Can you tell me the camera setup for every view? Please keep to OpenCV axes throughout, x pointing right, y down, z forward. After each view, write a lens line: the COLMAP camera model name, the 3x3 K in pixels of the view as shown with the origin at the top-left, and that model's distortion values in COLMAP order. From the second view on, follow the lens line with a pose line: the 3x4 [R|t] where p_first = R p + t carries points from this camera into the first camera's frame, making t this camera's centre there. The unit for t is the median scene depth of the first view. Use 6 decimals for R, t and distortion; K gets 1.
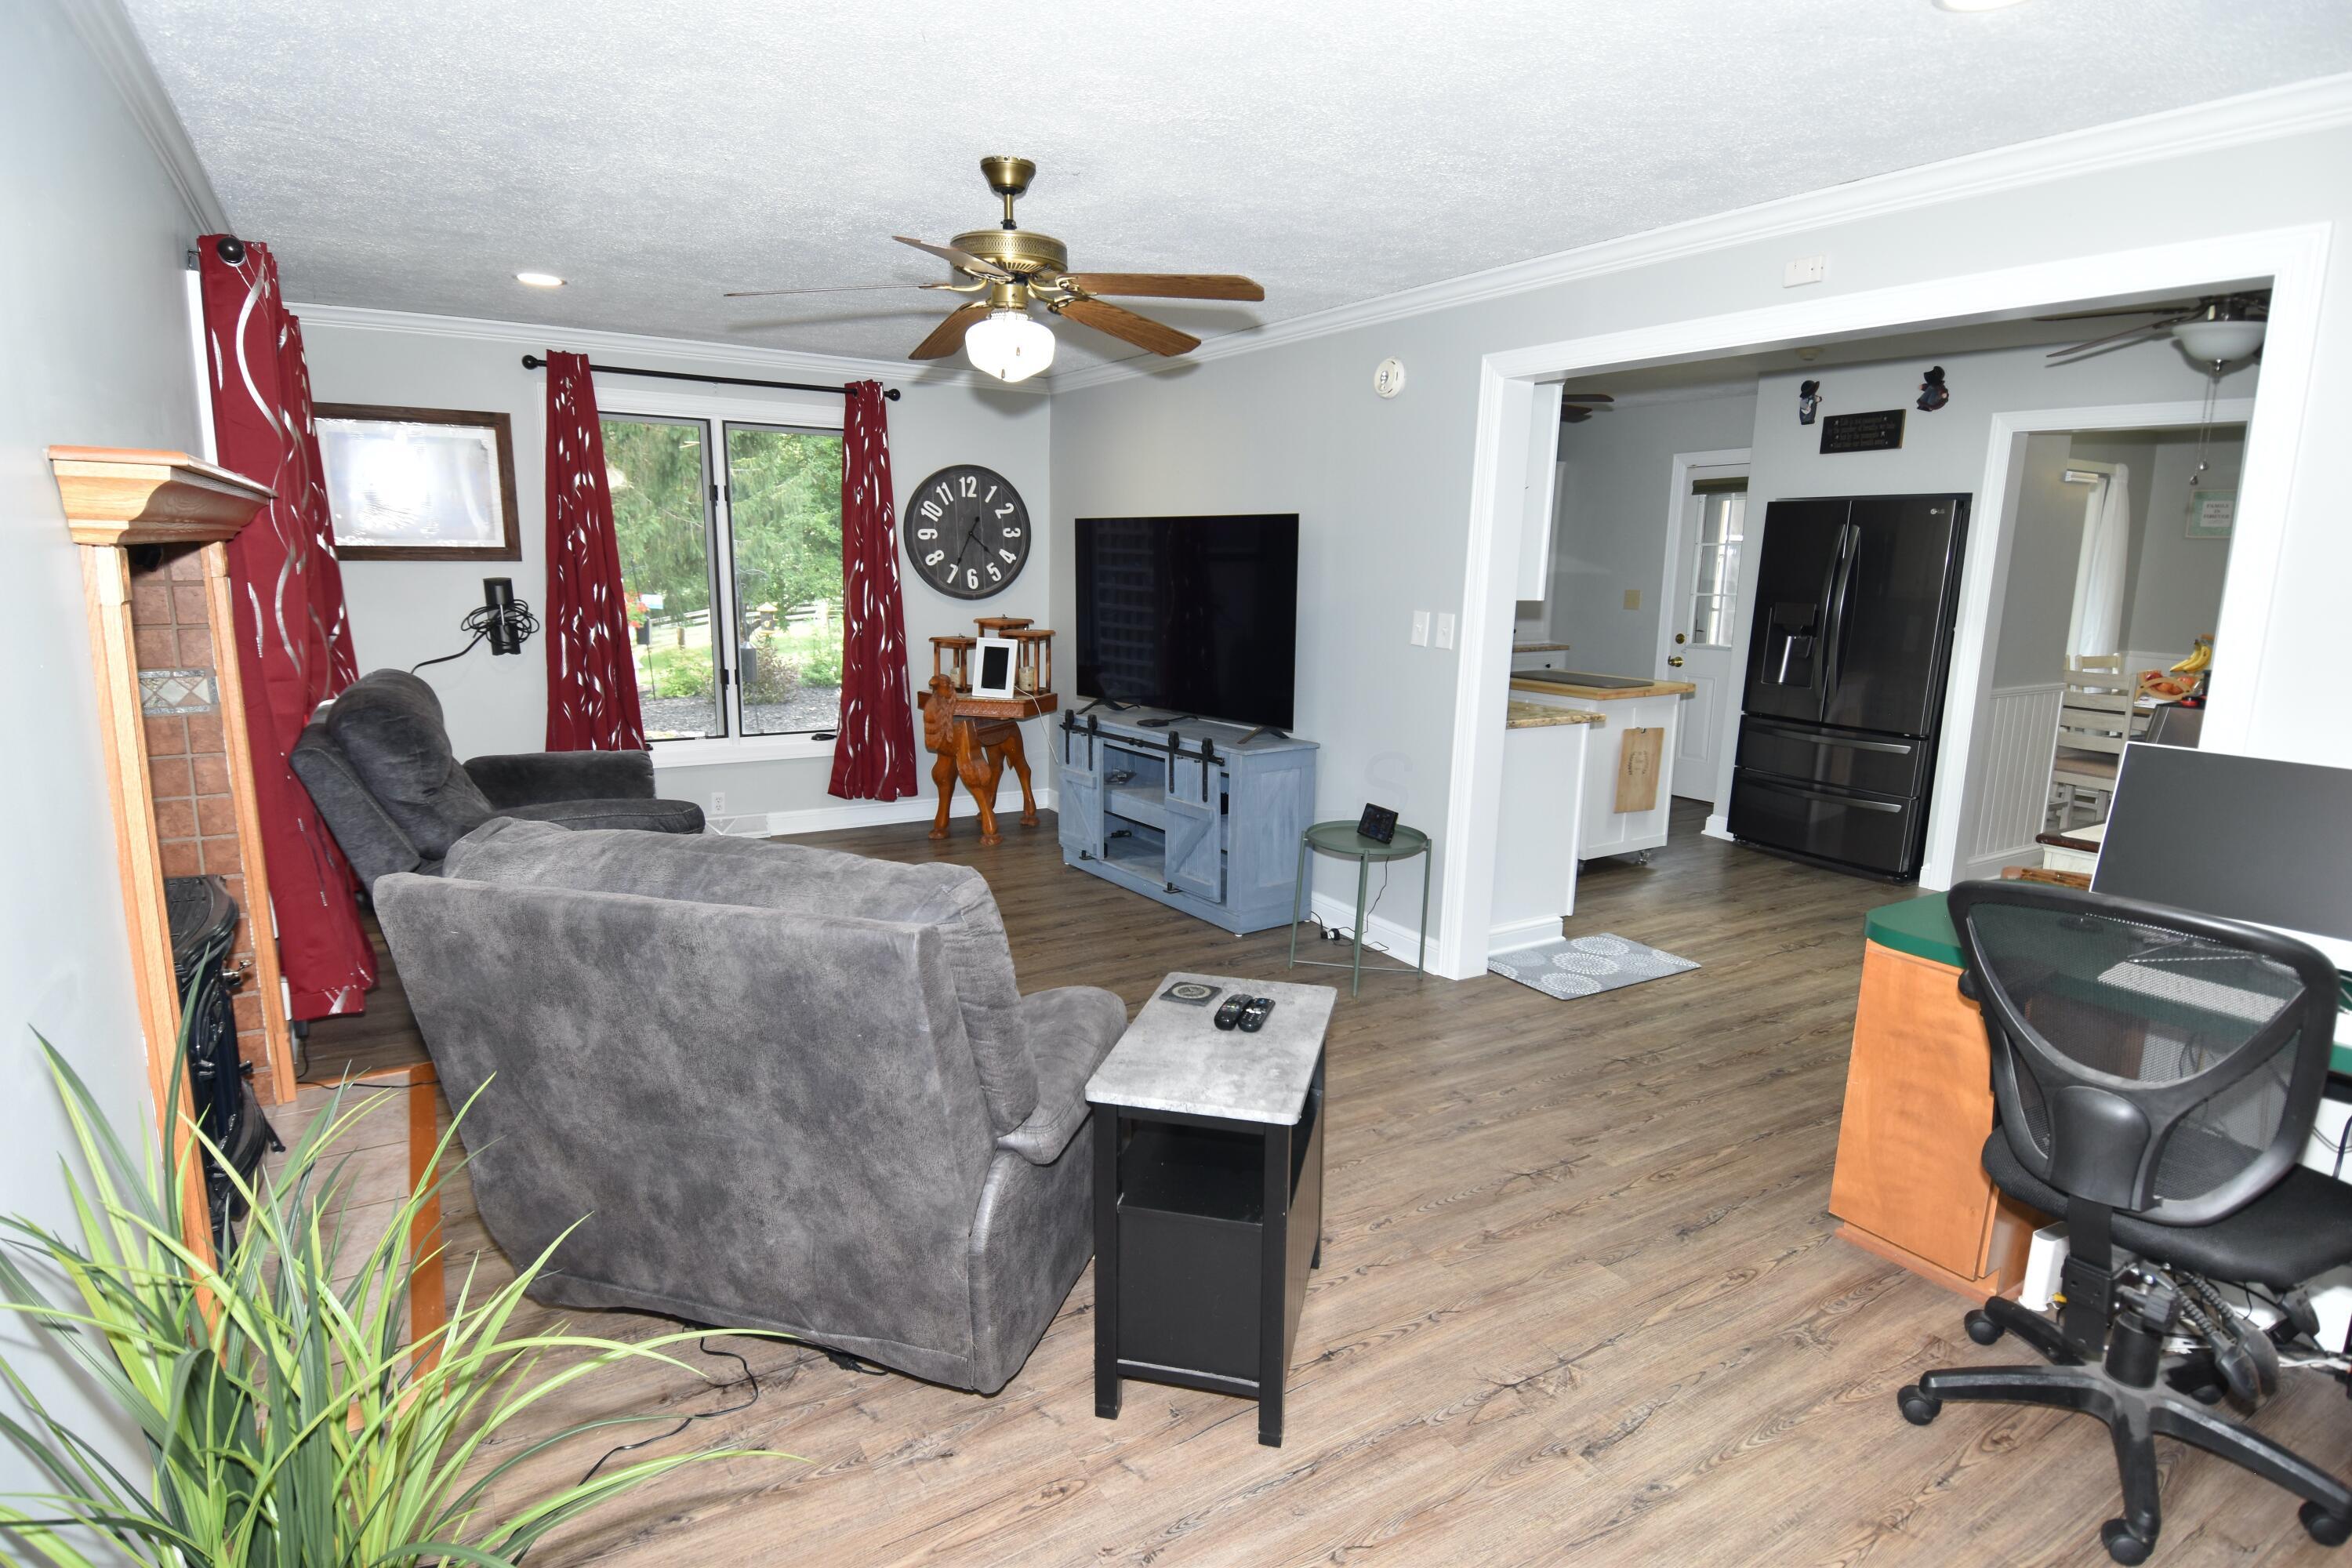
lens RADIAL K [[1208.3, 0, 1179.3], [0, 1208.3, 784.0], [0, 0, 1]] dist [0.056222, -0.063138]
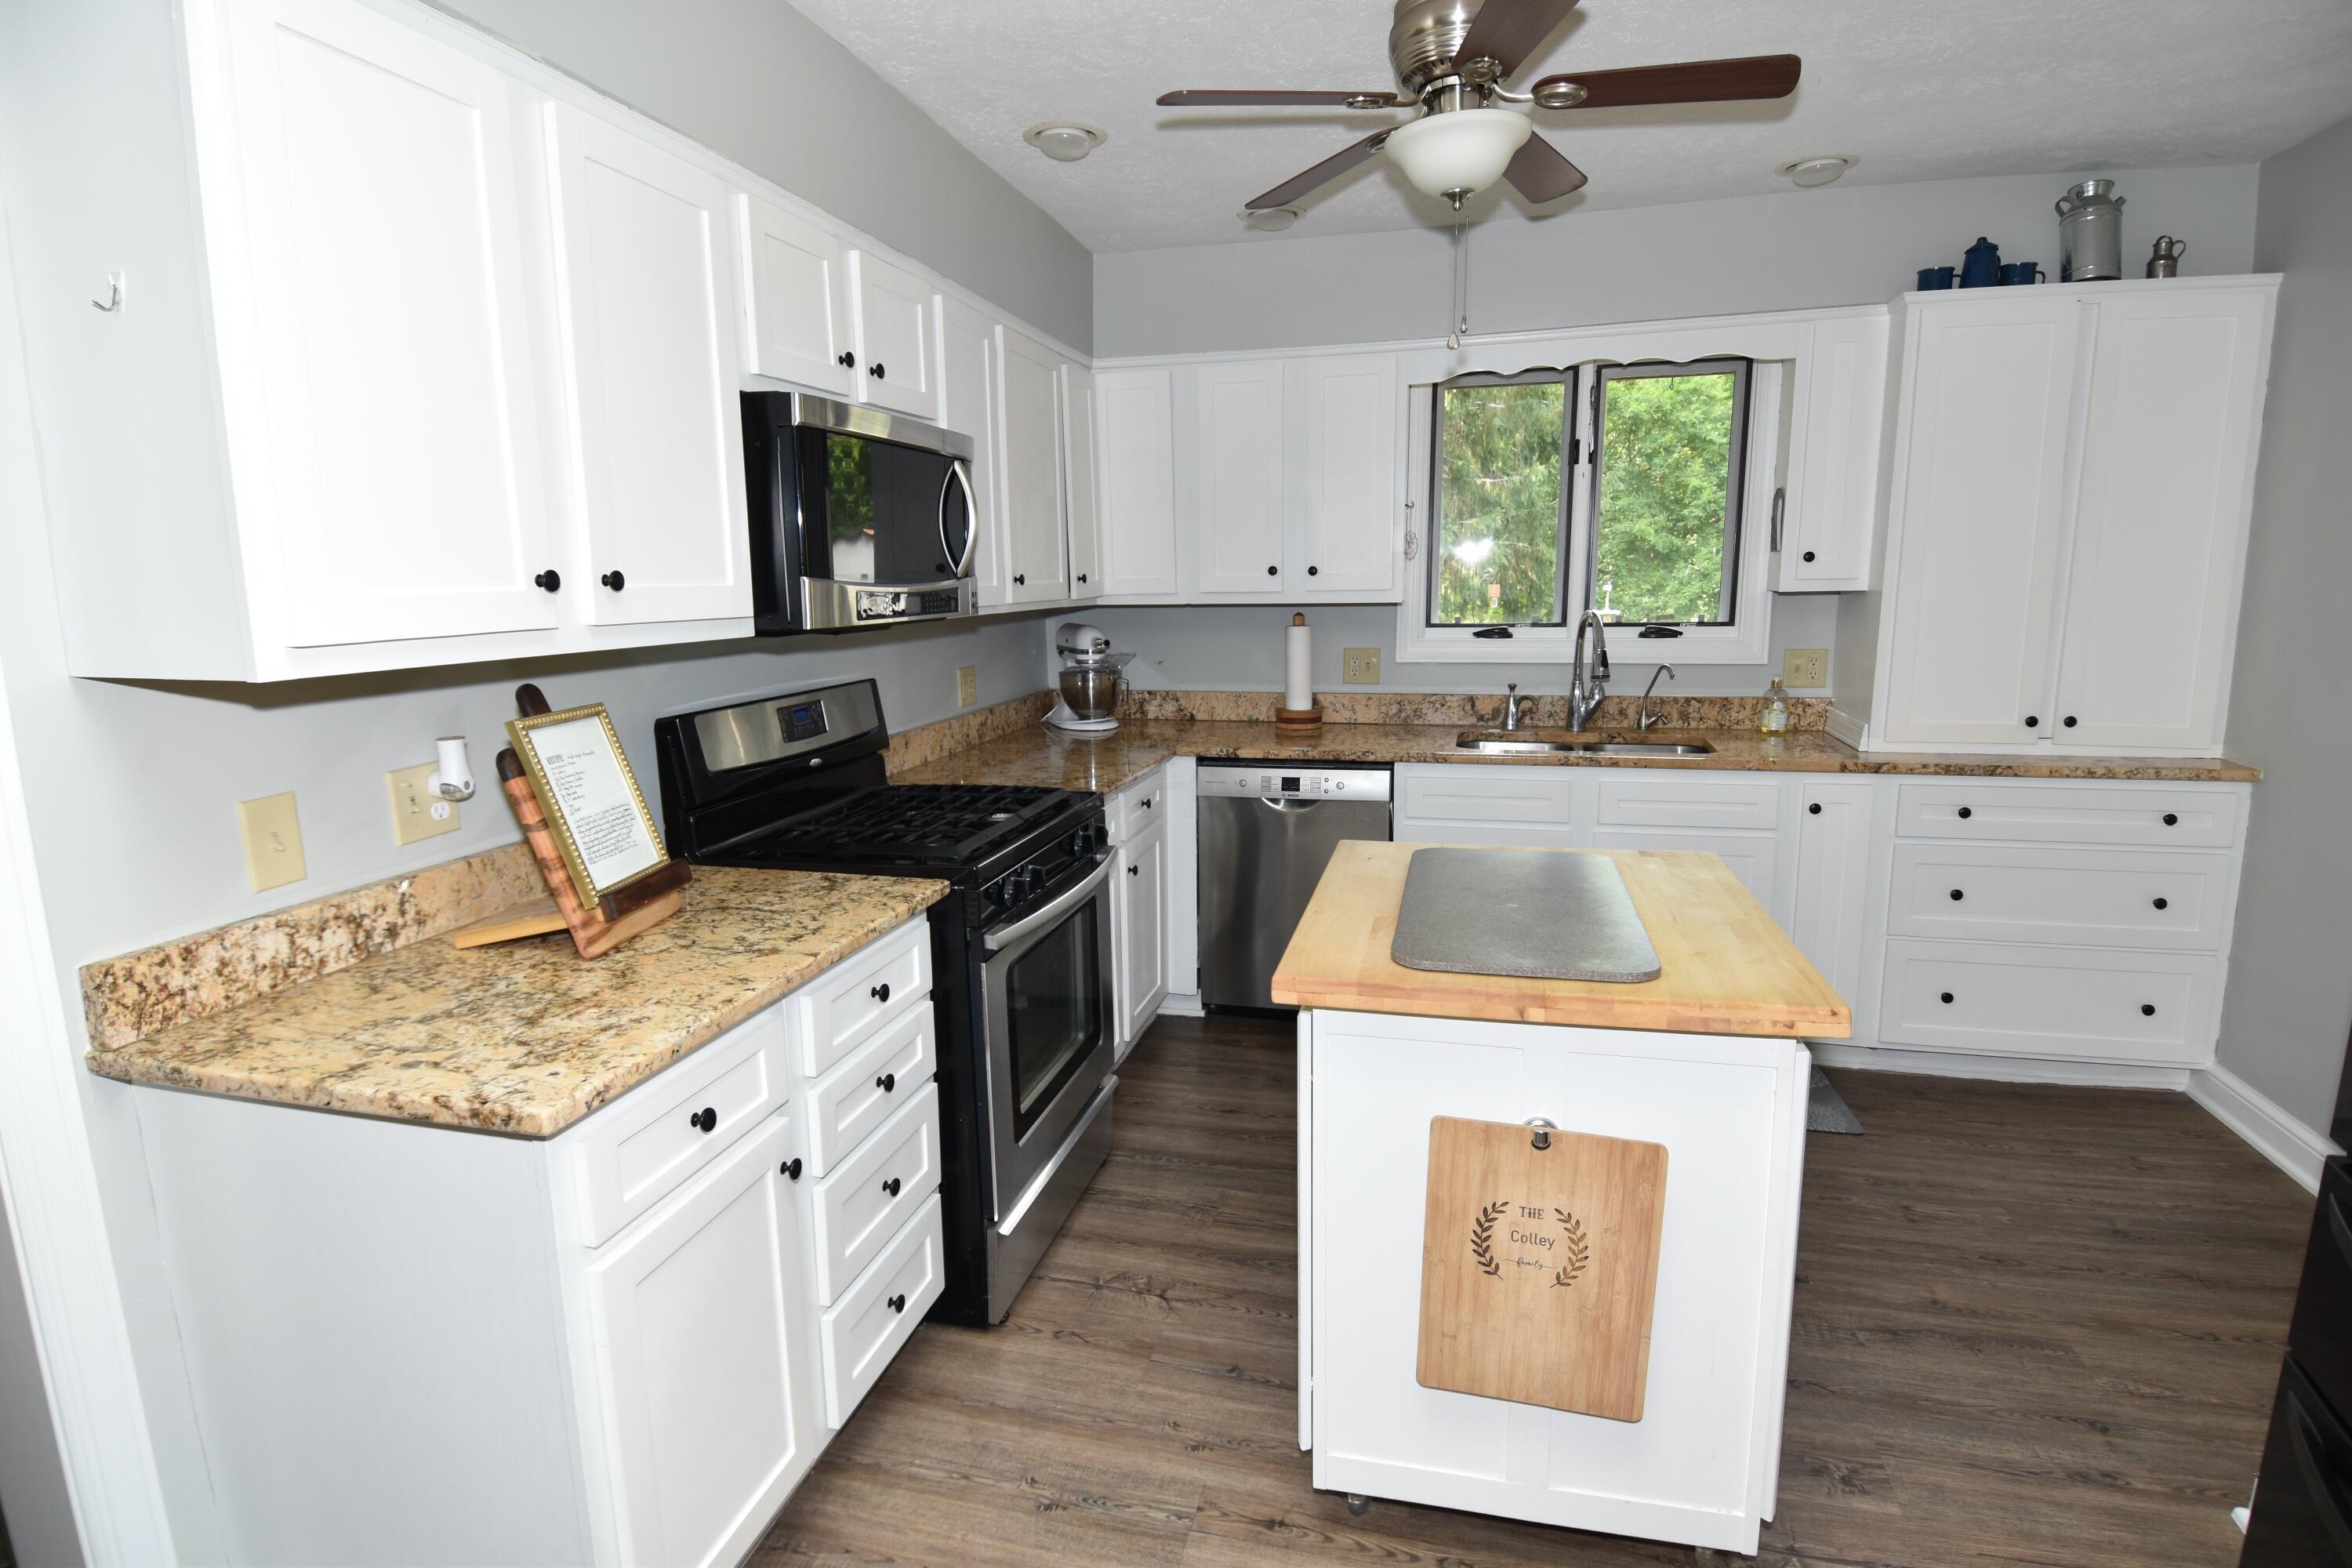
lens RADIAL K [[1208.3, 0, 1179.3], [0, 1208.3, 784.0], [0, 0, 1]] dist [0.056222, -0.063138]
pose [[0.694246, 0.098729, -0.712934, 0.531808], [-0.108922, 0.993550, 0.031523, -0.128116], [0.711448, 0.055769, 0.700522, 0.764873]]
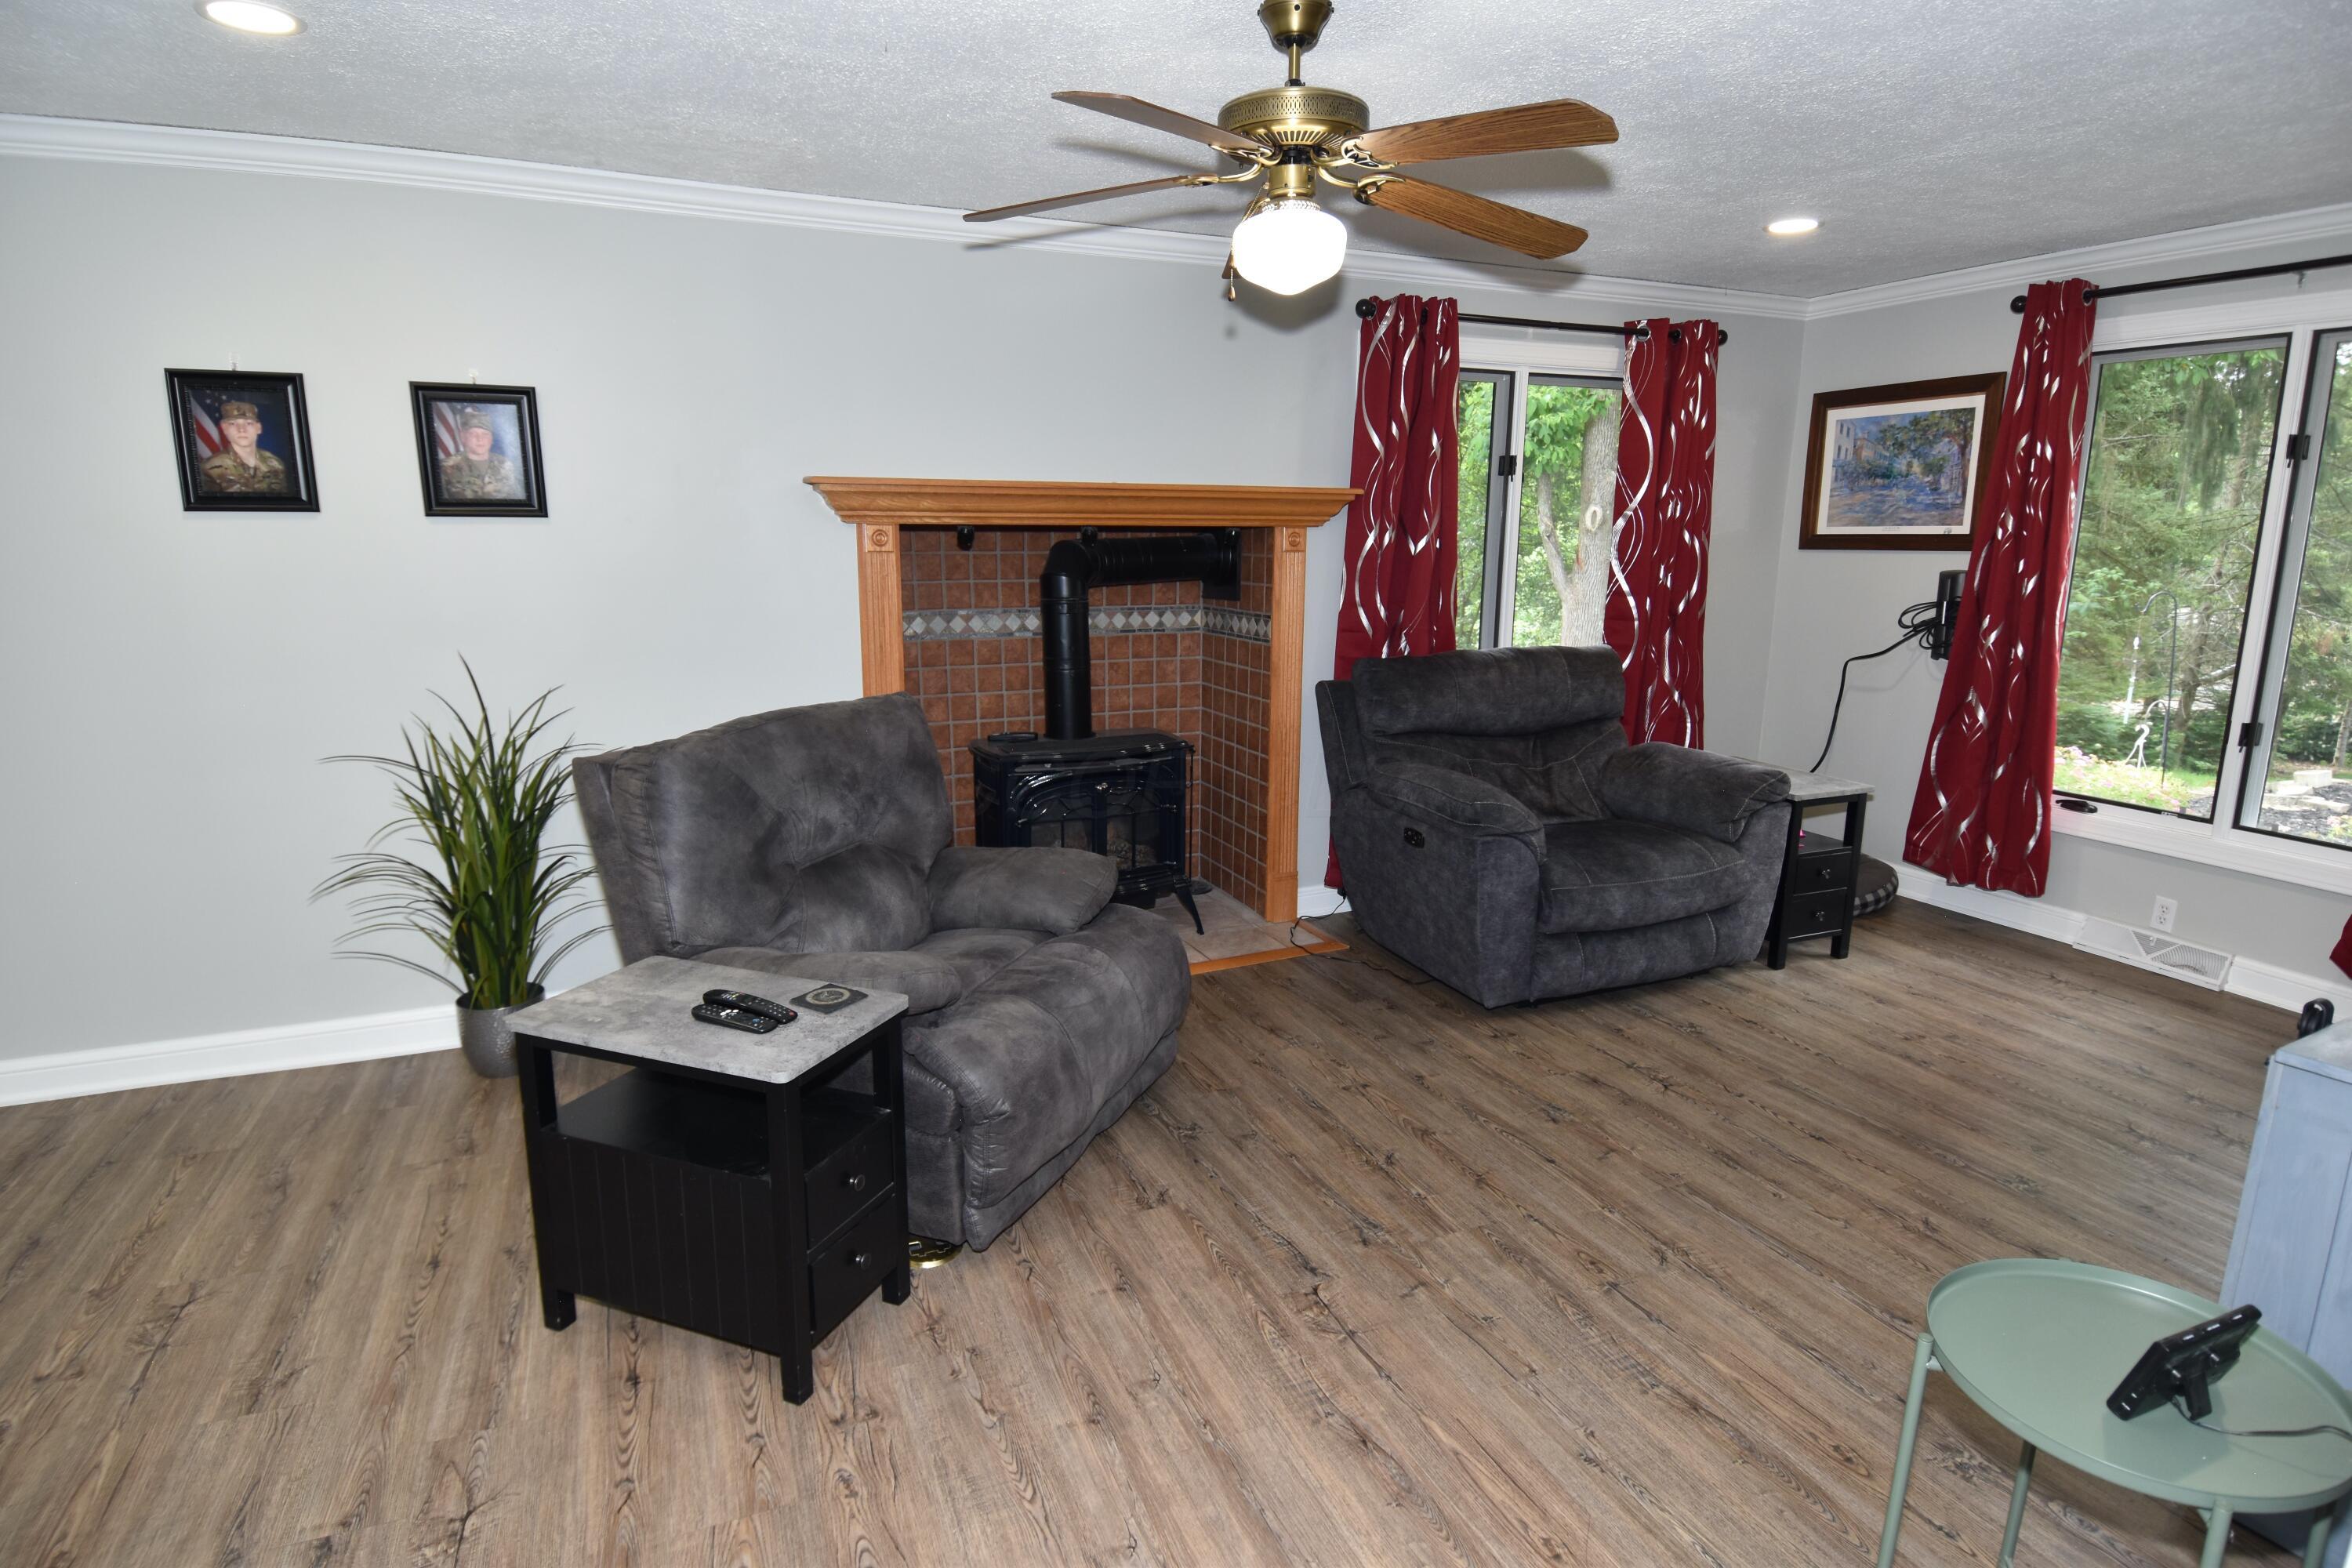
lens RADIAL K [[1215.9, 0, 1182.2], [0, 1215.9, 774.3], [0, 0, 1]] dist [0.035050, -0.043653]
pose [[-0.129857, 0.177038, -0.975600, 0.367852], [-0.192371, 0.960737, 0.199947, -0.097475], [0.972692, 0.213642, -0.090701, 0.574029]]
